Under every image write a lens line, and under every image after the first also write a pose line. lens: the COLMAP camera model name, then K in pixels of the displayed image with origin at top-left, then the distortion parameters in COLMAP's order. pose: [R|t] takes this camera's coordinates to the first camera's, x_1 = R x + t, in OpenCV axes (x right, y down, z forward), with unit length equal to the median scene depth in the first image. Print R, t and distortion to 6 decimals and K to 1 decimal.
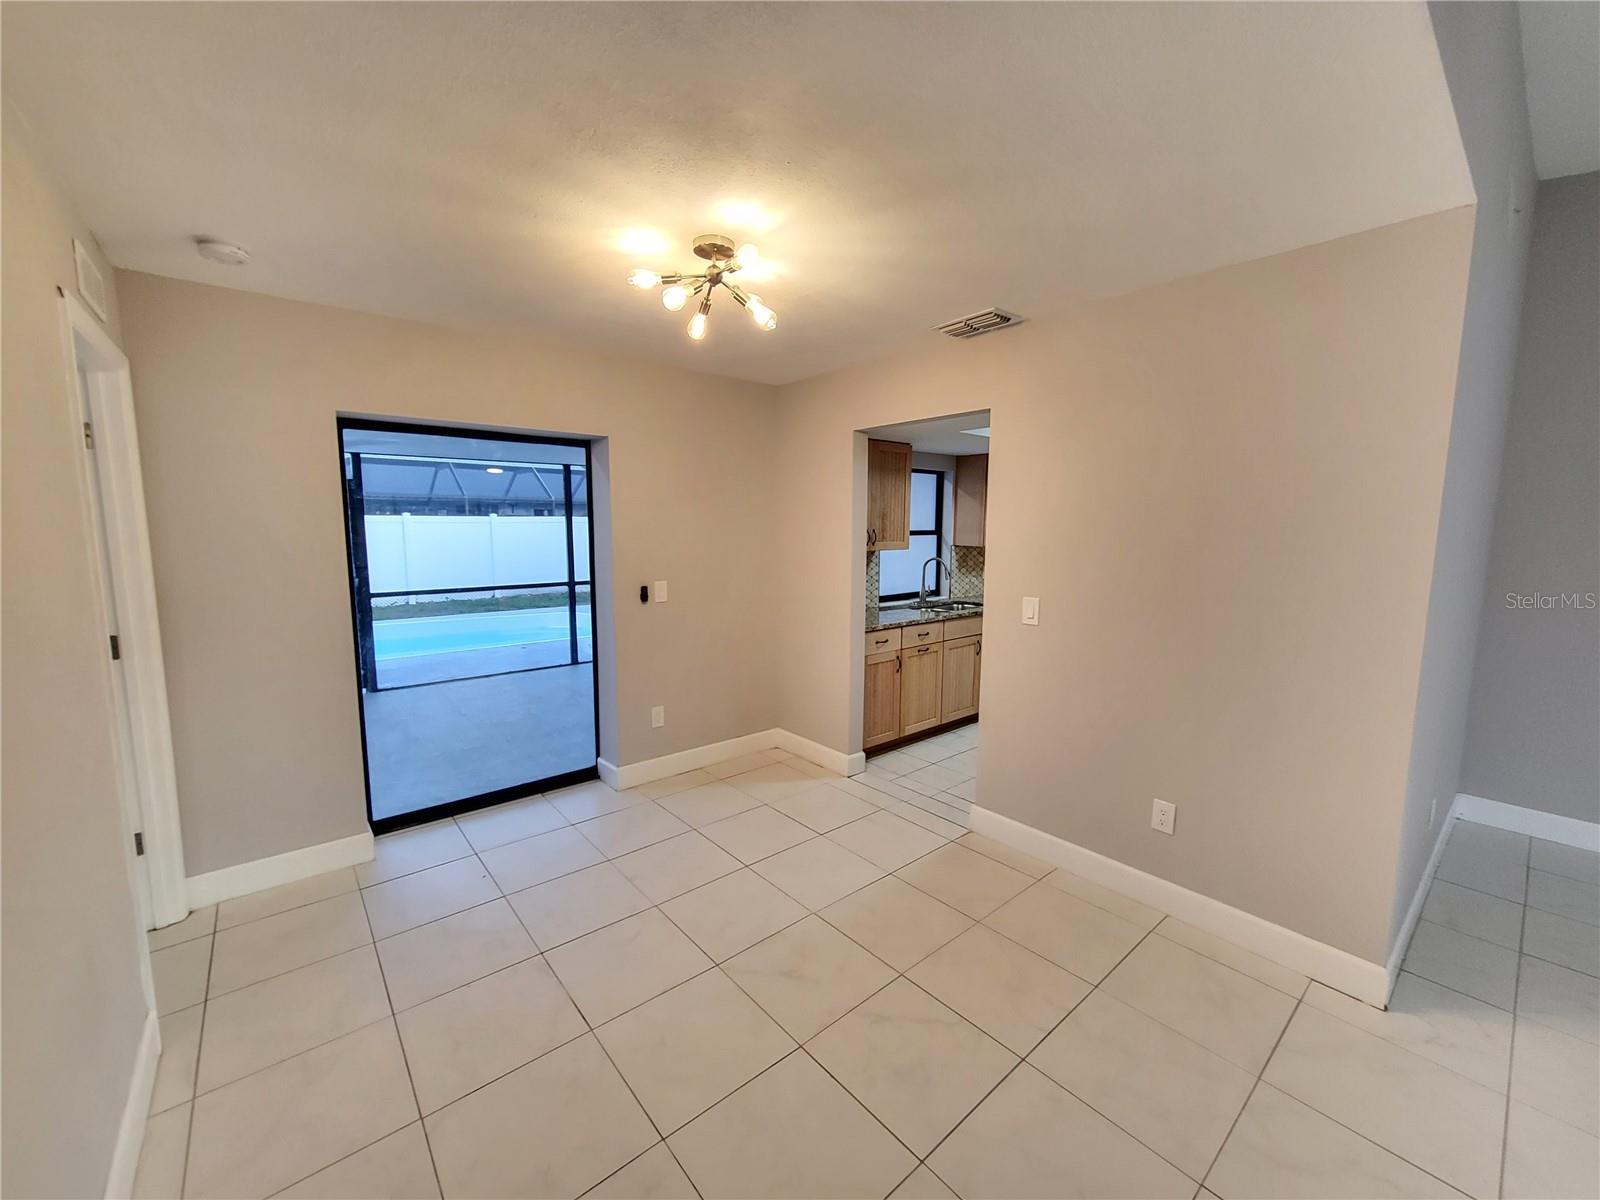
lens RADIAL K [[633.5, 0, 804.6], [0, 633.5, 605.6], [0, 0, 1]] dist [-0.000032, -0.000349]
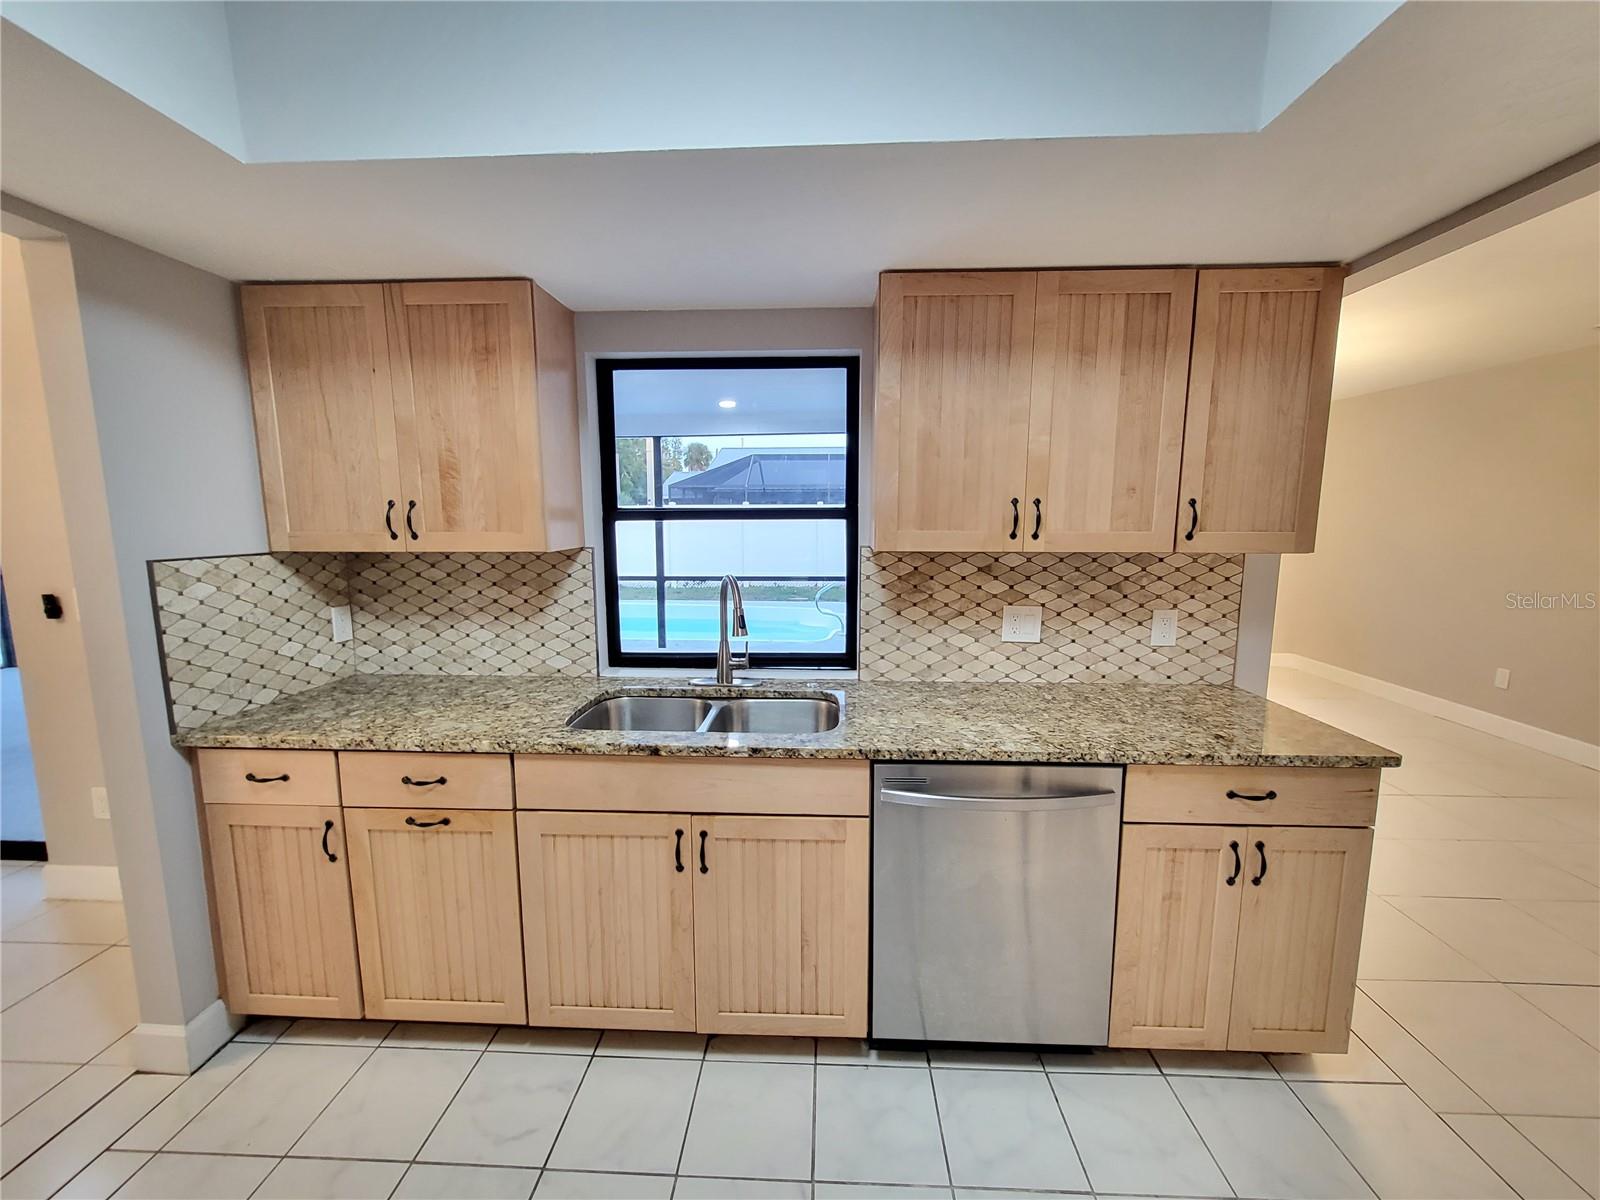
lens RADIAL K [[633.5, 0, 797.4], [0, 633.5, 610.7], [0, 0, 1]] dist [-0.000032, -0.000349]
pose [[0.734057, 0.100139, -0.671664, 0.458306], [-0.086197, 0.994807, 0.054112, -0.072323], [0.673595, 0.018174, 0.738877, 0.676601]]
